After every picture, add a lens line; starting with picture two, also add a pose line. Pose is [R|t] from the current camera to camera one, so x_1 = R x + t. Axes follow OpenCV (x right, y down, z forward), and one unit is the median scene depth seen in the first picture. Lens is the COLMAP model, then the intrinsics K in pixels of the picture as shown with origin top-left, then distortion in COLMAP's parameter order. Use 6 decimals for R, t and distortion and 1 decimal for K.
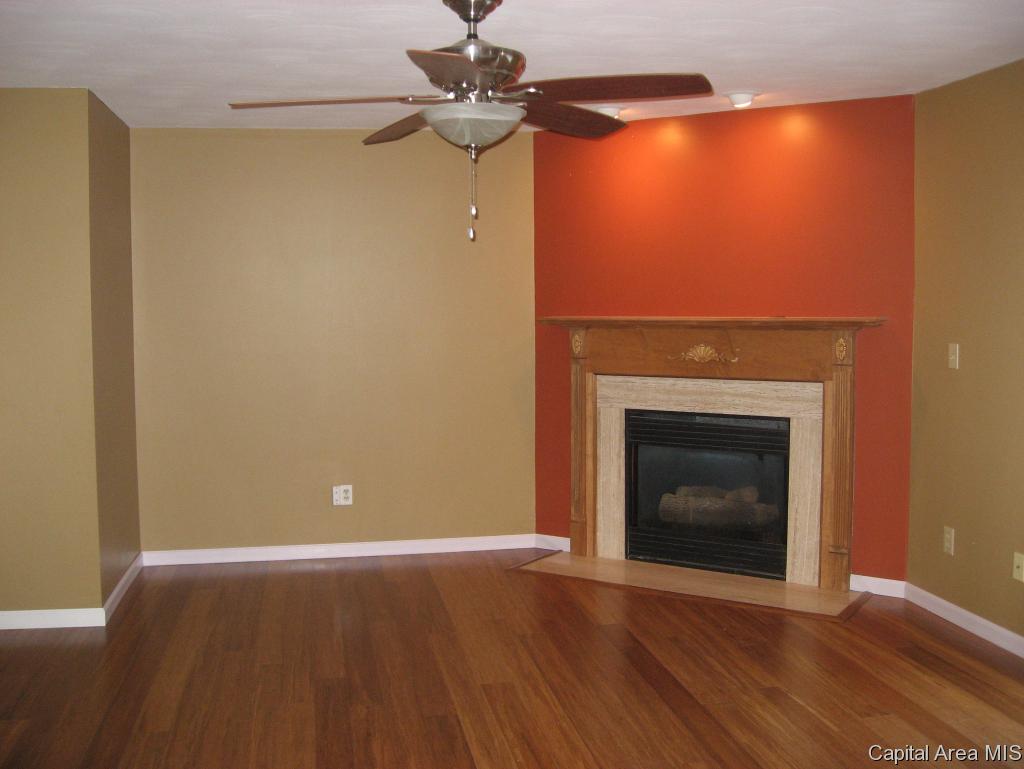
lens RADIAL K [[1047.2, 0, 510.3], [0, 1047.2, 371.1], [0, 0, 1]] dist [-0.140221, 0.041329]
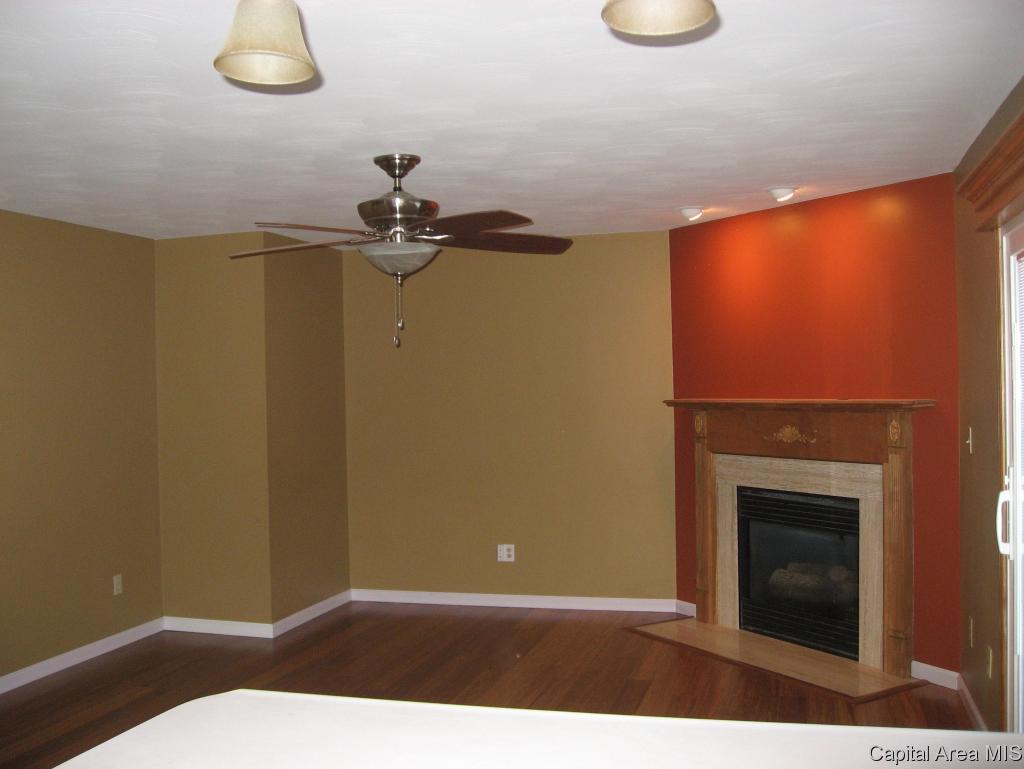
lens RADIAL K [[1047.2, 0, 510.3], [0, 1047.2, 371.1], [0, 0, 1]] dist [-0.140221, 0.041329]
pose [[0.894772, -0.015062, -0.446269, 0.399645], [-0.015416, 0.997793, -0.064586, -0.008785], [0.446257, 0.064669, 0.892565, -0.051878]]
